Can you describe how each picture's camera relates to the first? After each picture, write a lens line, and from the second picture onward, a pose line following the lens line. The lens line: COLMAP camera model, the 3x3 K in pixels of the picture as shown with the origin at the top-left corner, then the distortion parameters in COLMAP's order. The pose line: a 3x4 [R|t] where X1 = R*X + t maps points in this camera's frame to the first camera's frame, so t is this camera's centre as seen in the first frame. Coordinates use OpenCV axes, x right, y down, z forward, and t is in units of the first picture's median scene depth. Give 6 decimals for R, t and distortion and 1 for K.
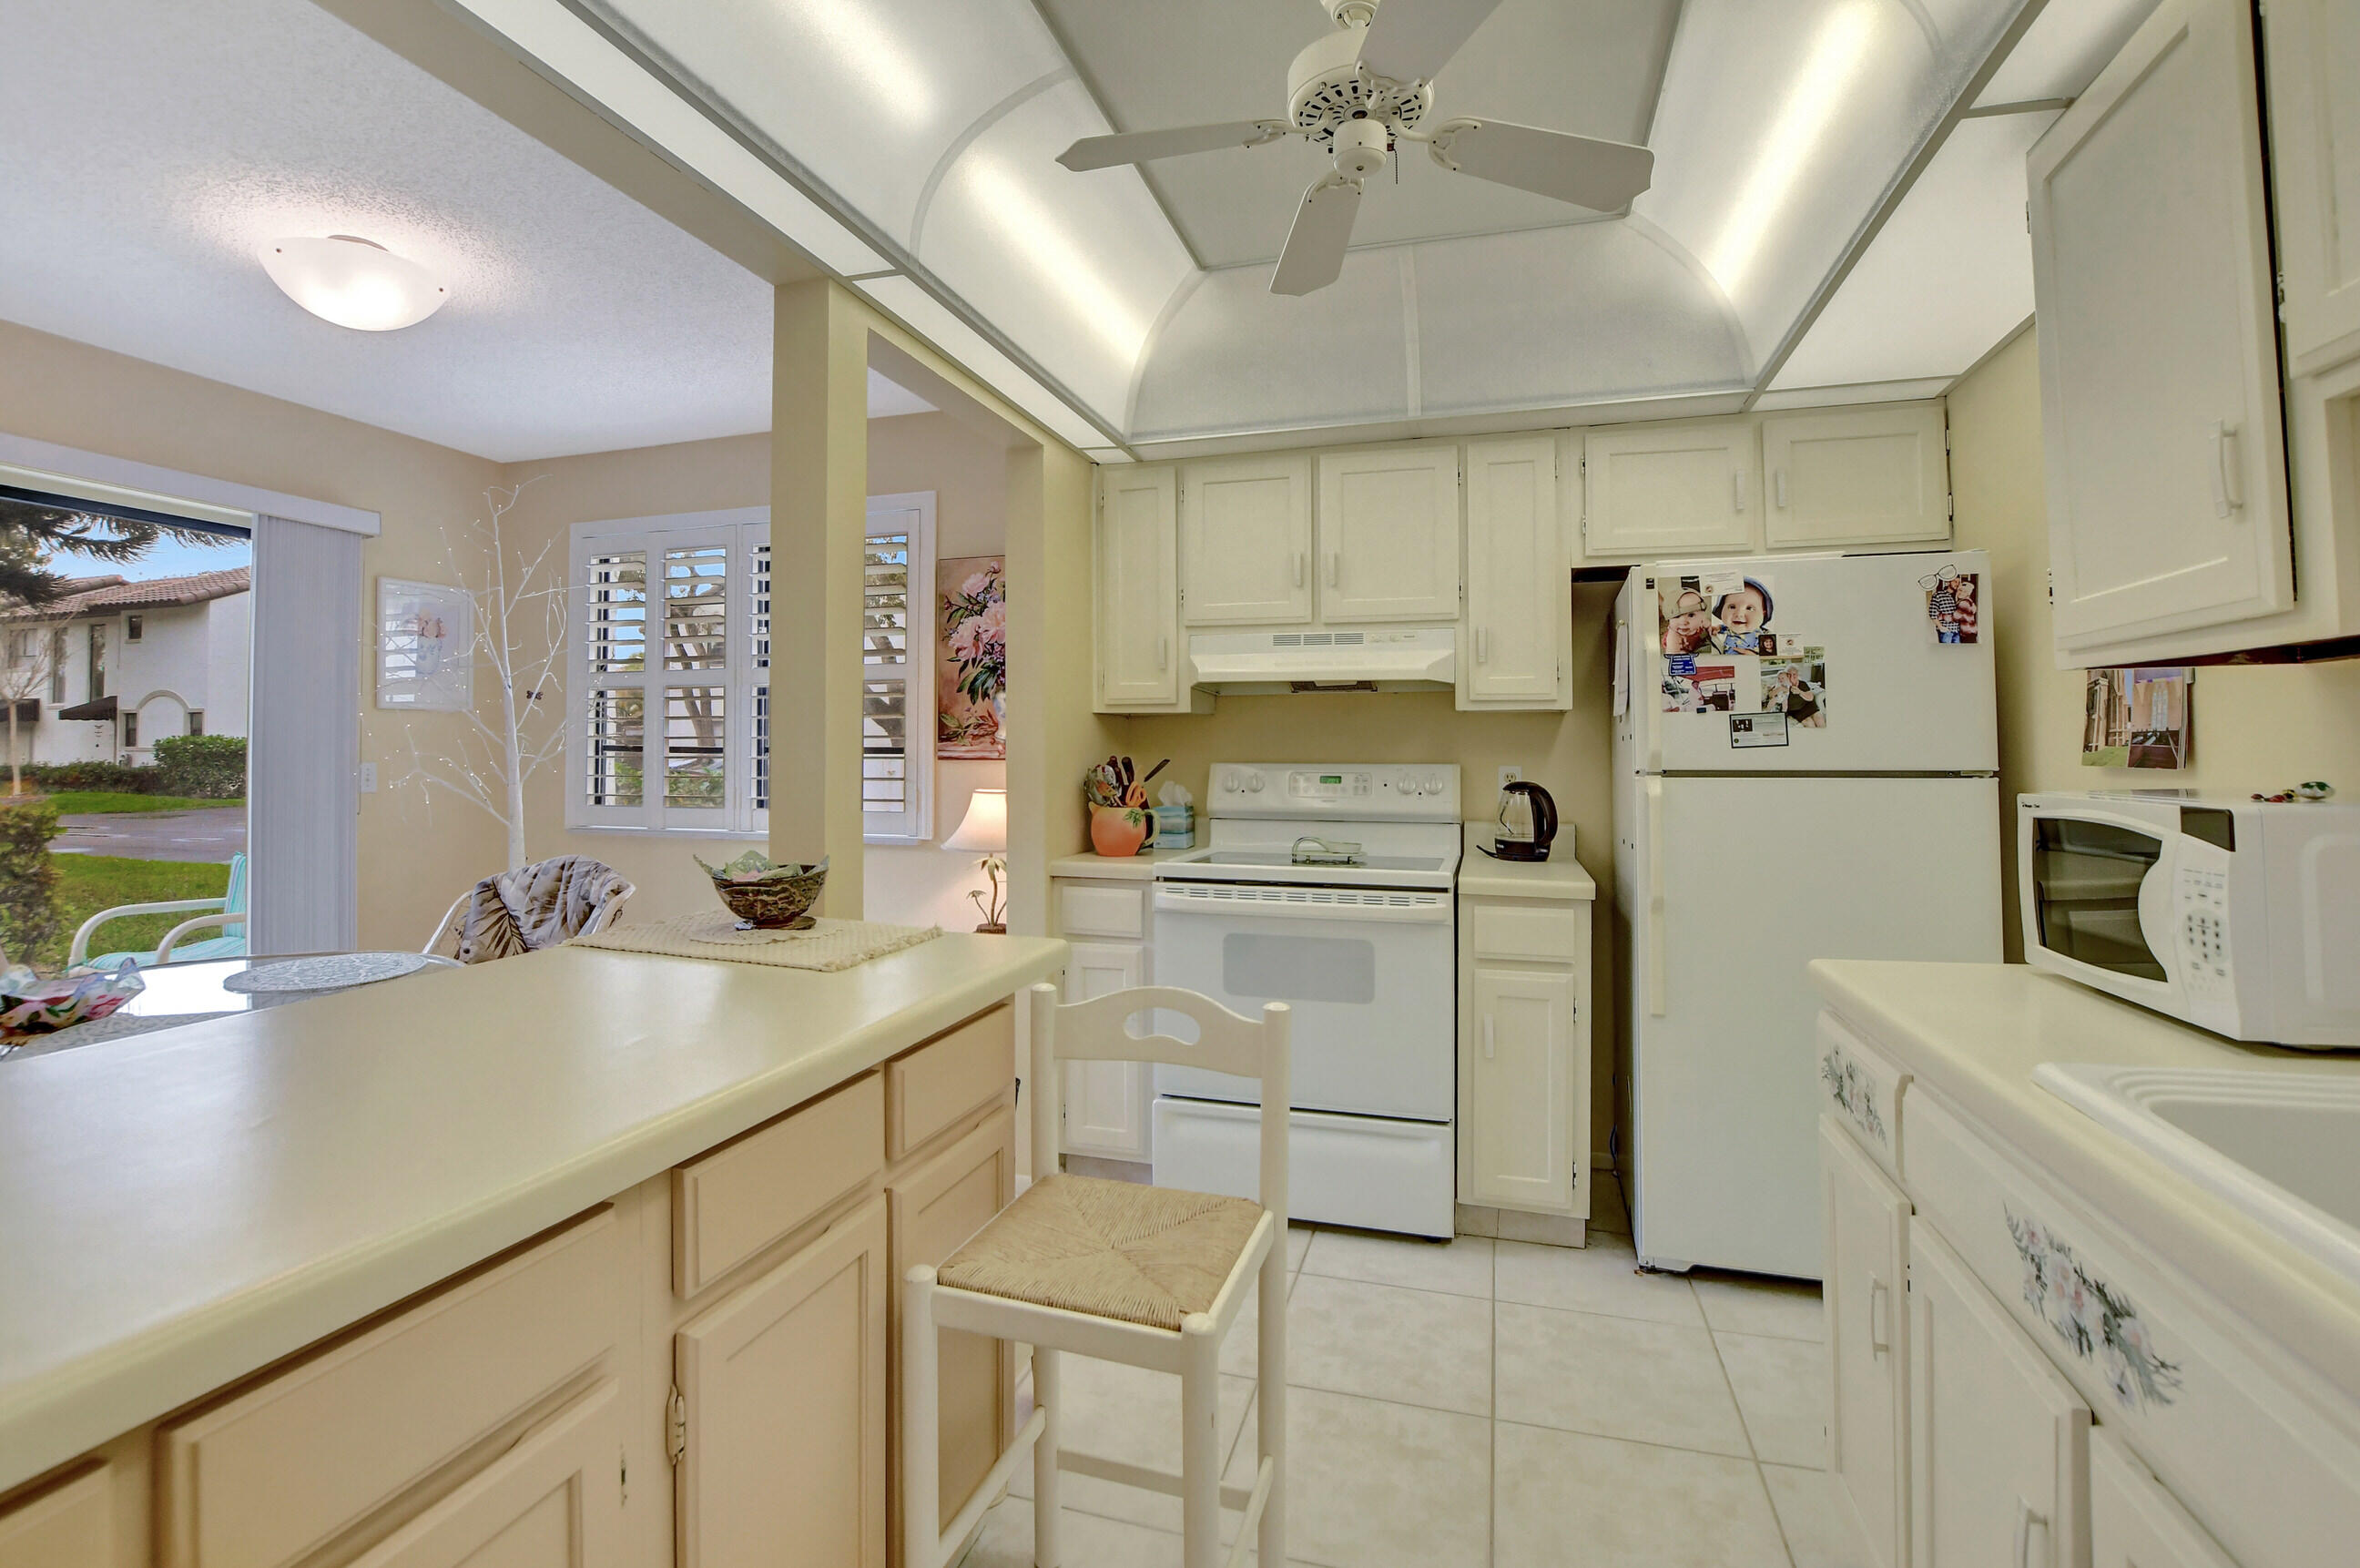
lens RADIAL K [[1079.9, 0, 1182.4], [0, 1079.9, 717.0], [0, 0, 1]] dist [-0.017004, -0.000018]
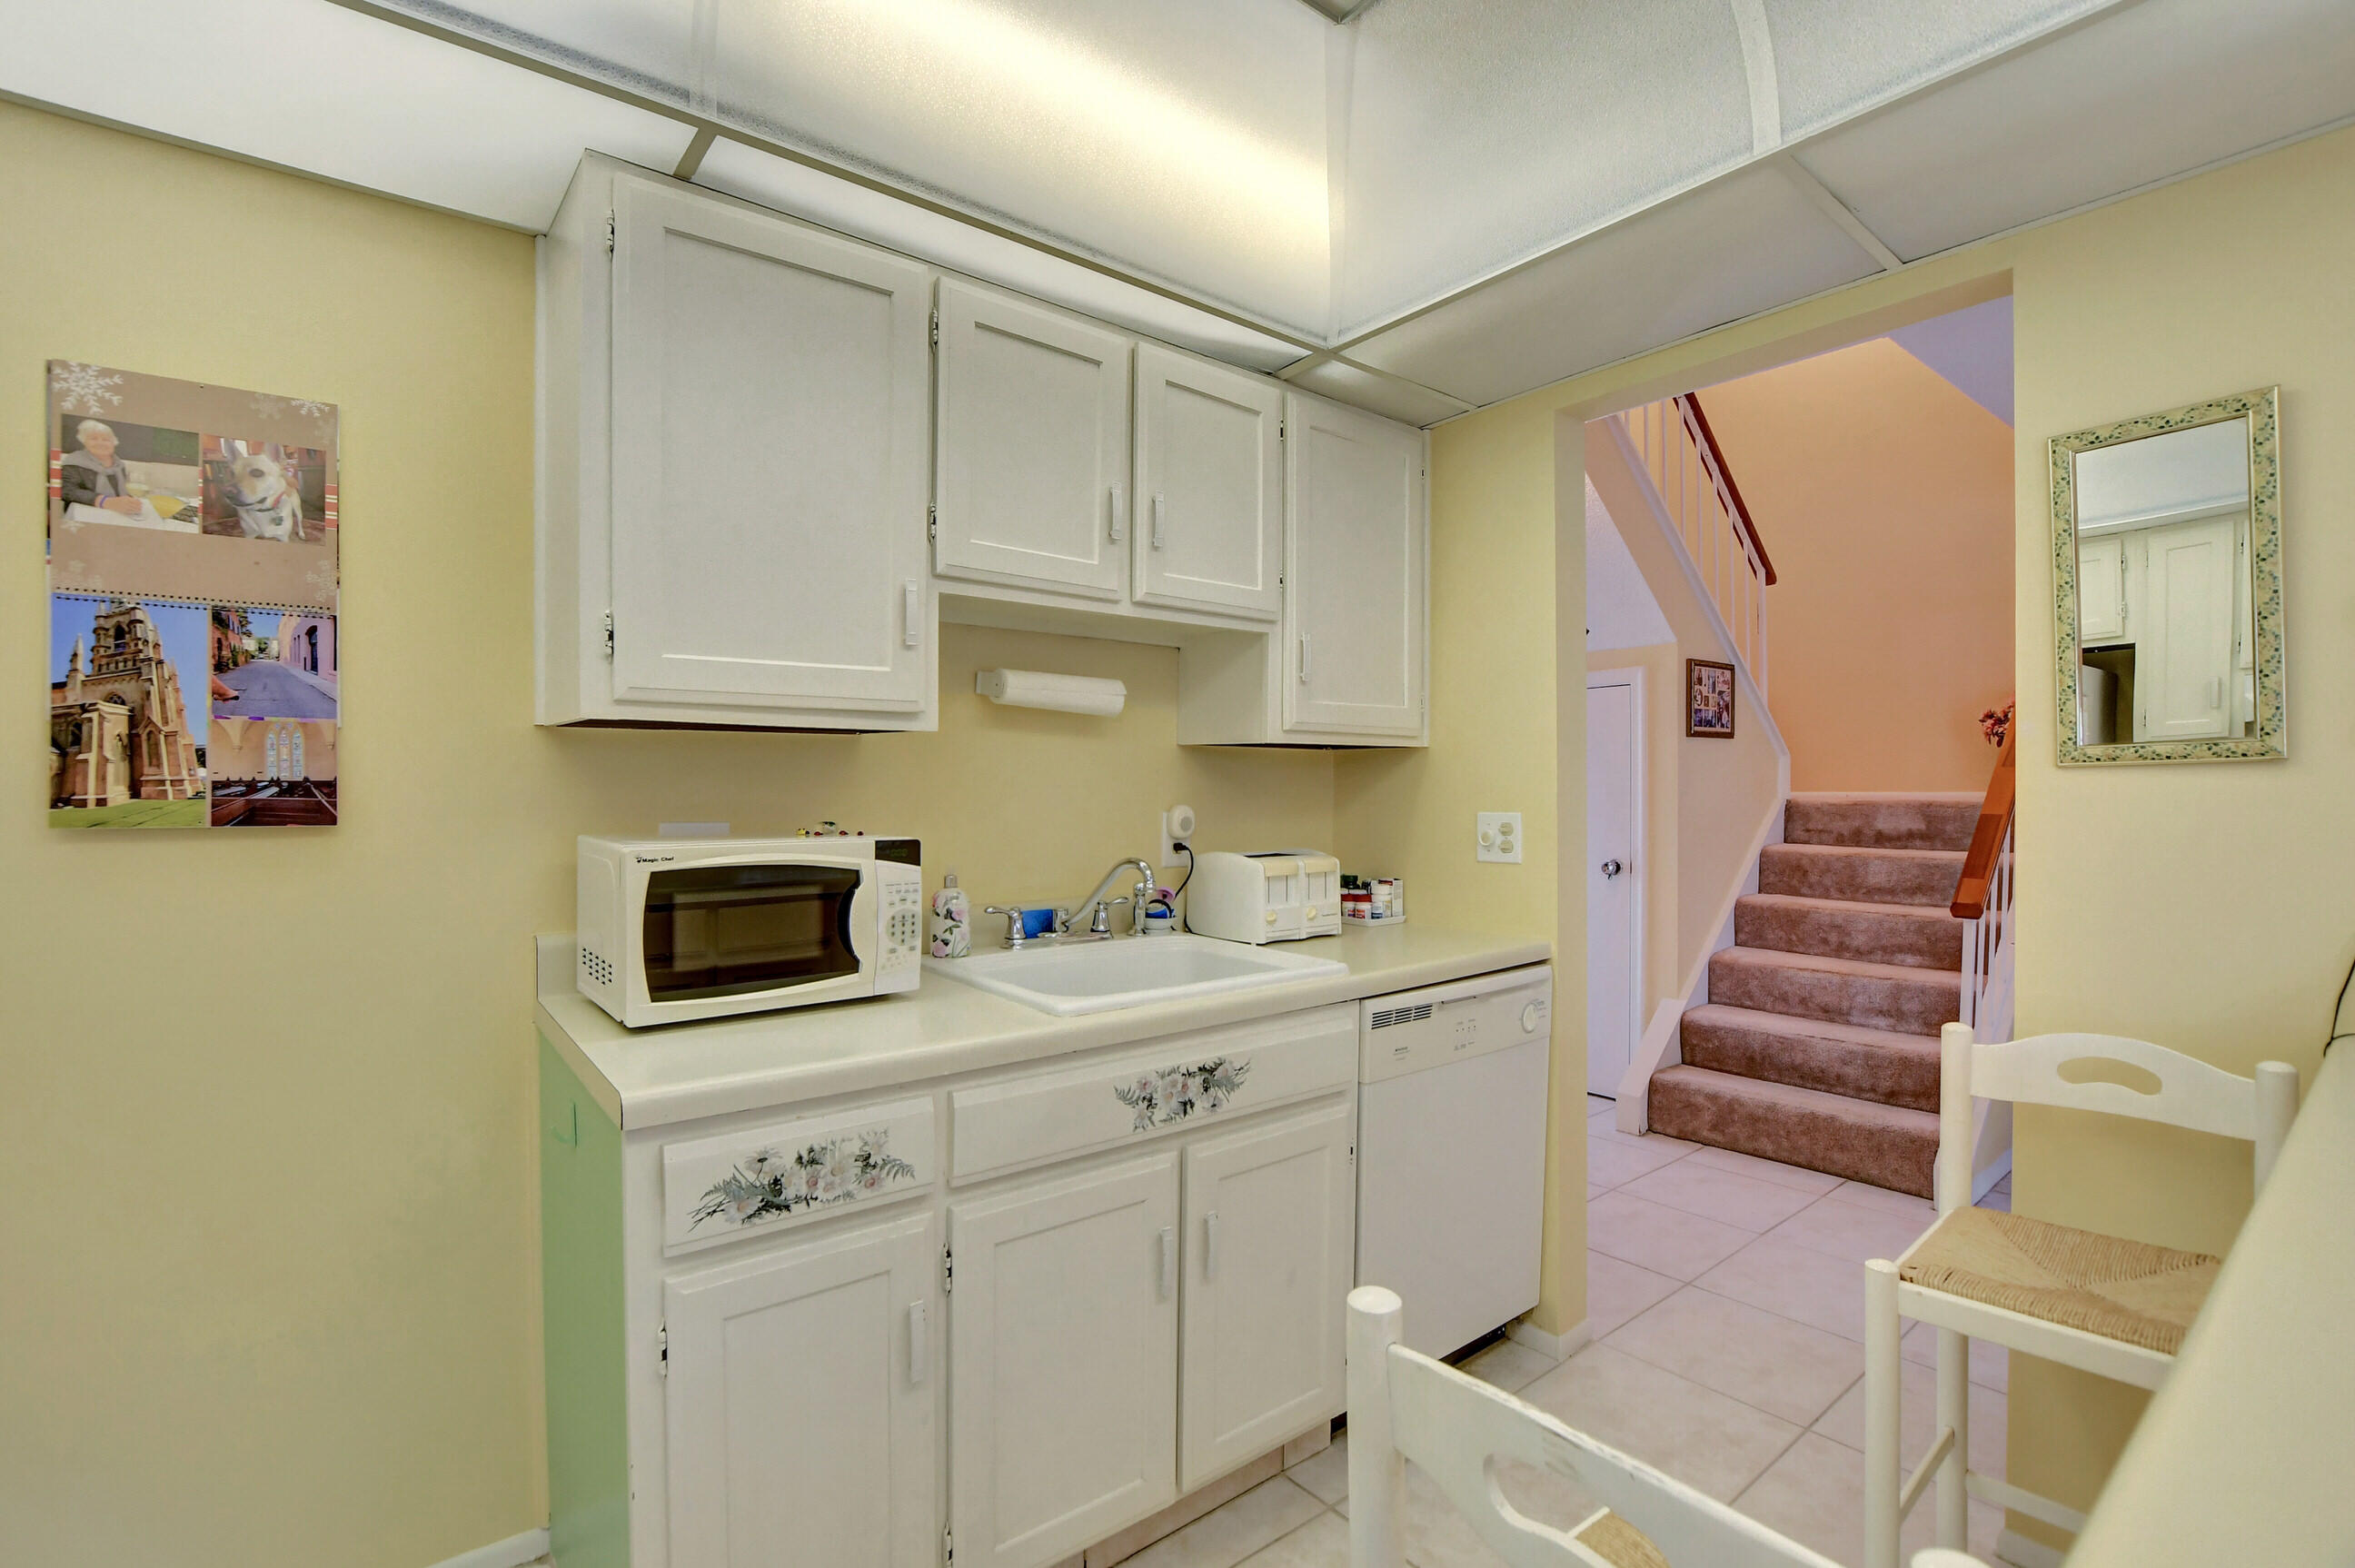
lens RADIAL K [[1072.7, 0, 1174.6], [0, 1072.7, 774.5], [0, 0, 1]] dist [-0.004579, -0.000254]
pose [[-0.813137, 0.010419, 0.581979, -0.087513], [-0.015042, 0.999130, -0.038904, 0.020305], [-0.581878, -0.040389, -0.812273, 0.850400]]
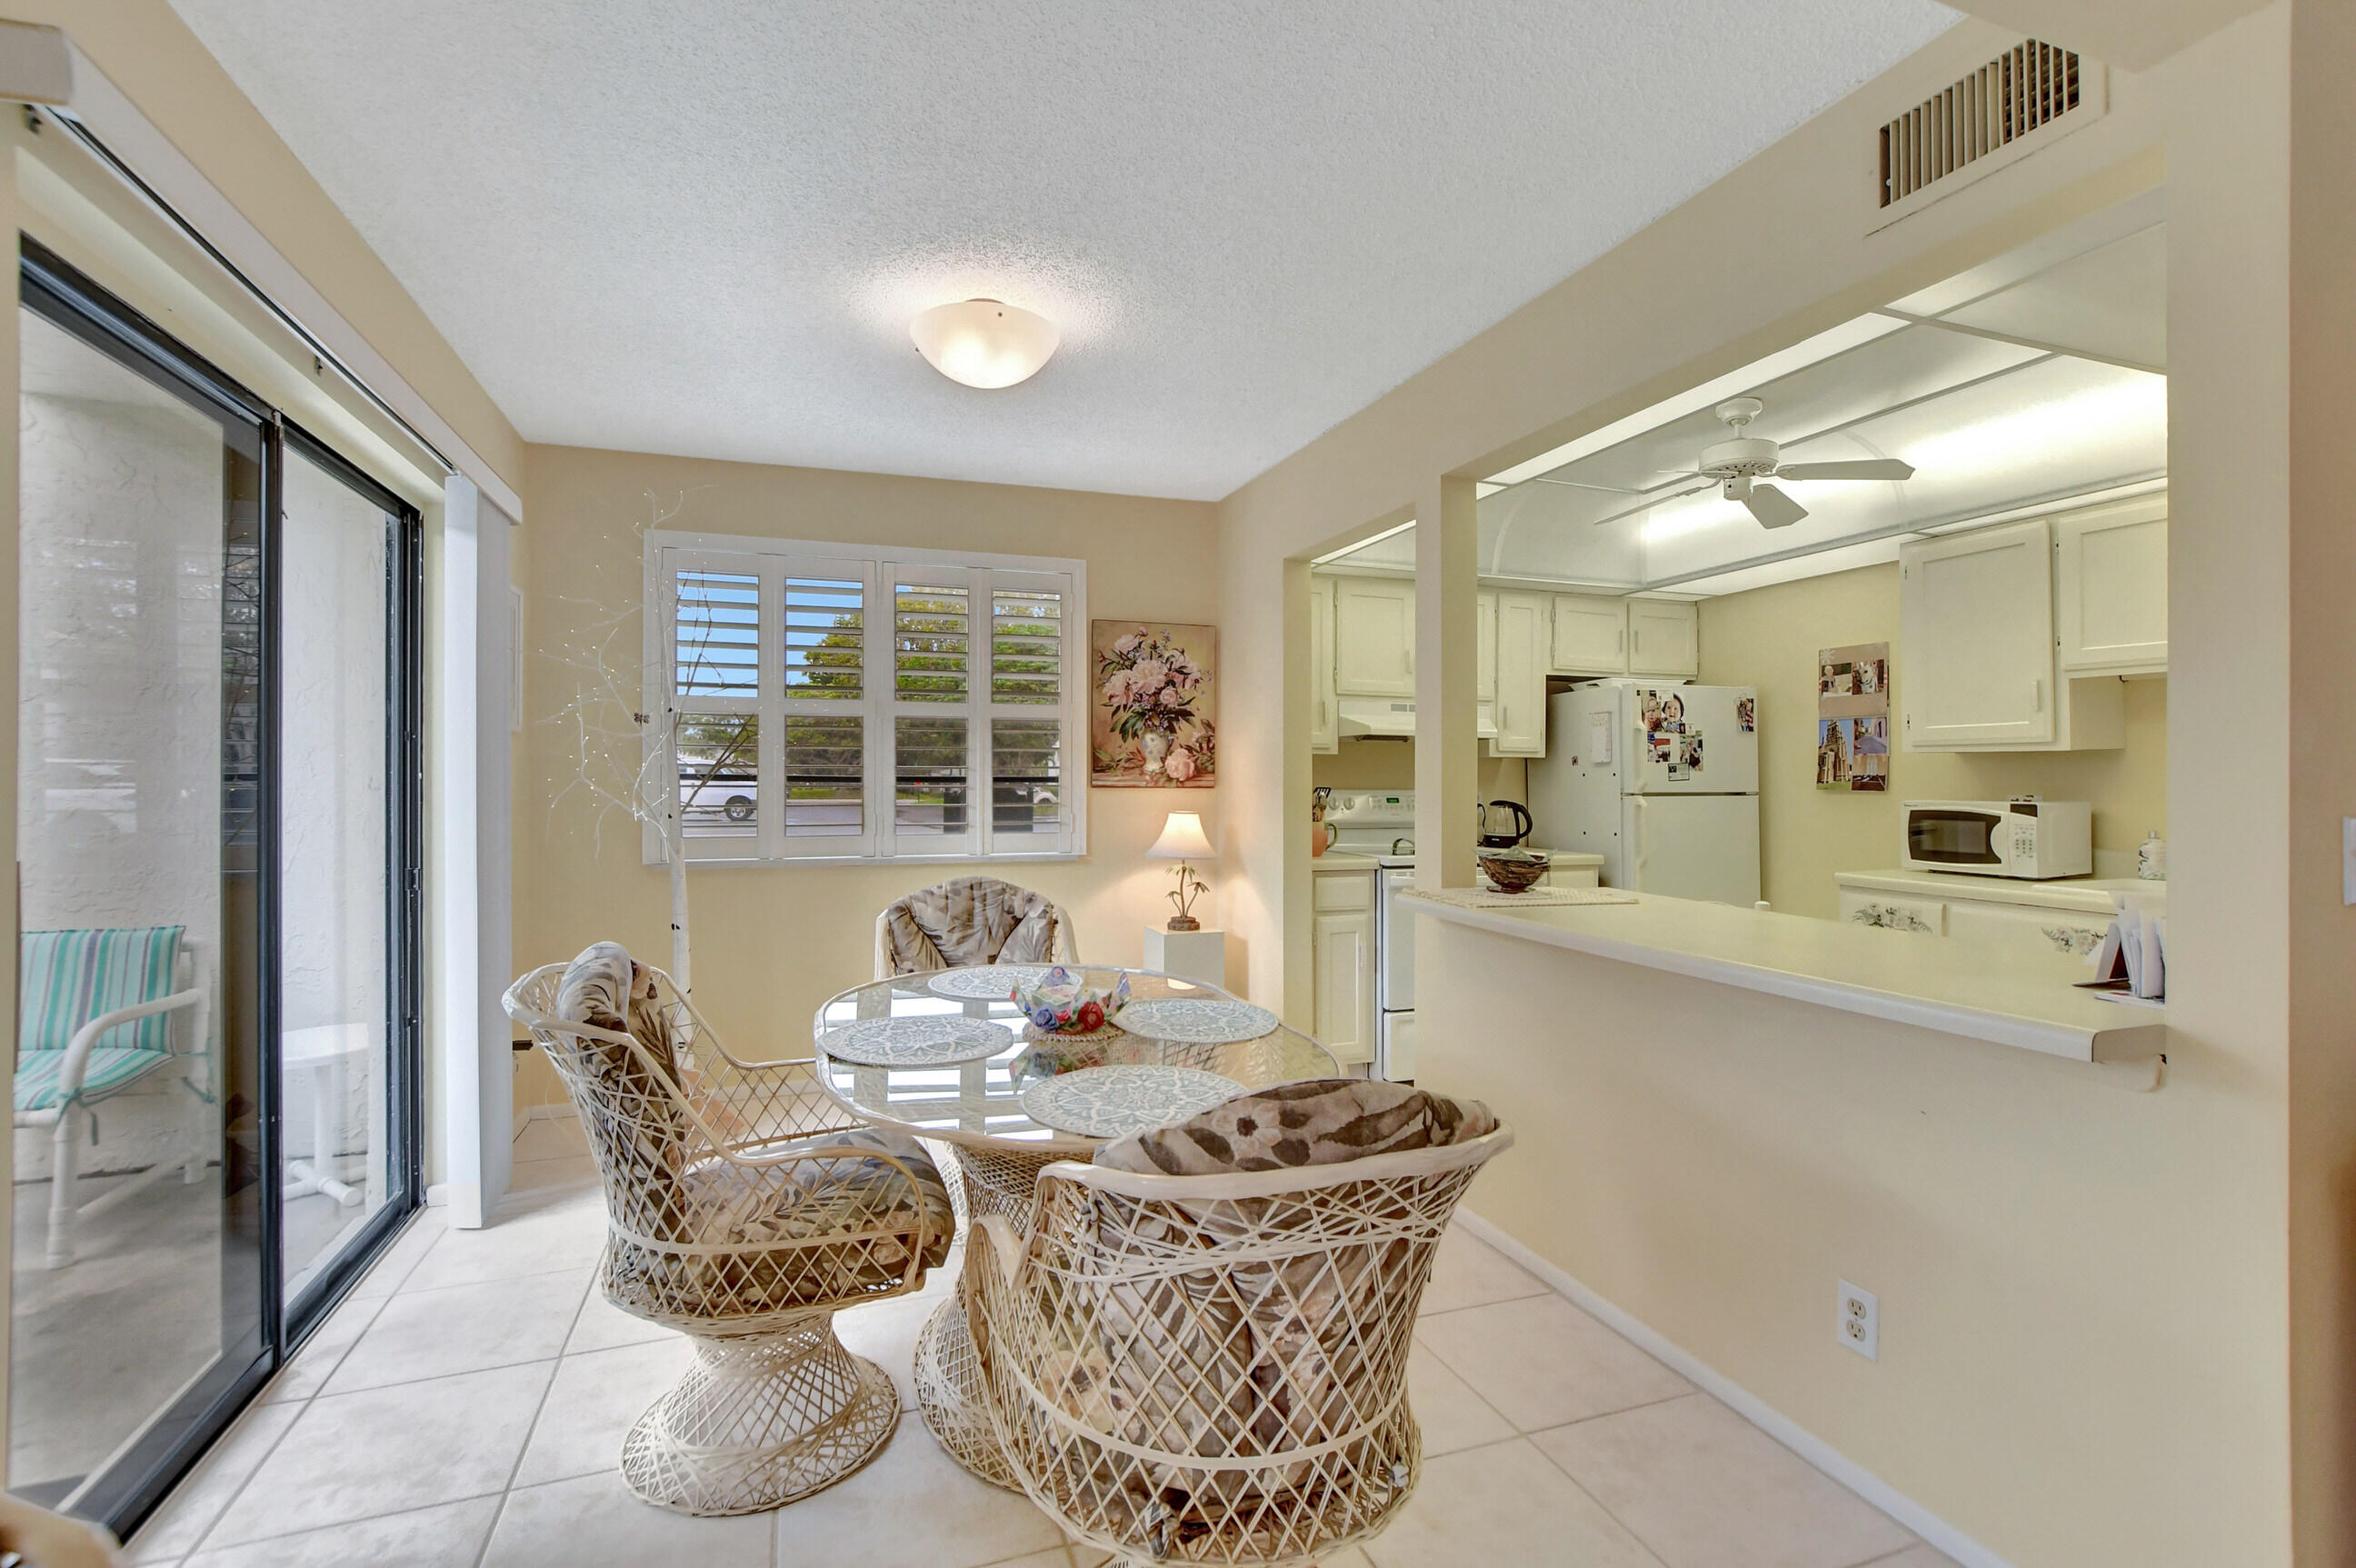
lens RADIAL K [[1039.7, 0, 1176.2], [0, 1039.7, 775.7], [0, 0, 1]] dist [-0.000200, -0.000001]
pose [[0.800035, 0.003595, 0.599942, -1.189824], [-0.022714, 0.999447, 0.024301, -0.005374], [-0.599523, -0.033069, 0.799674, 0.033283]]
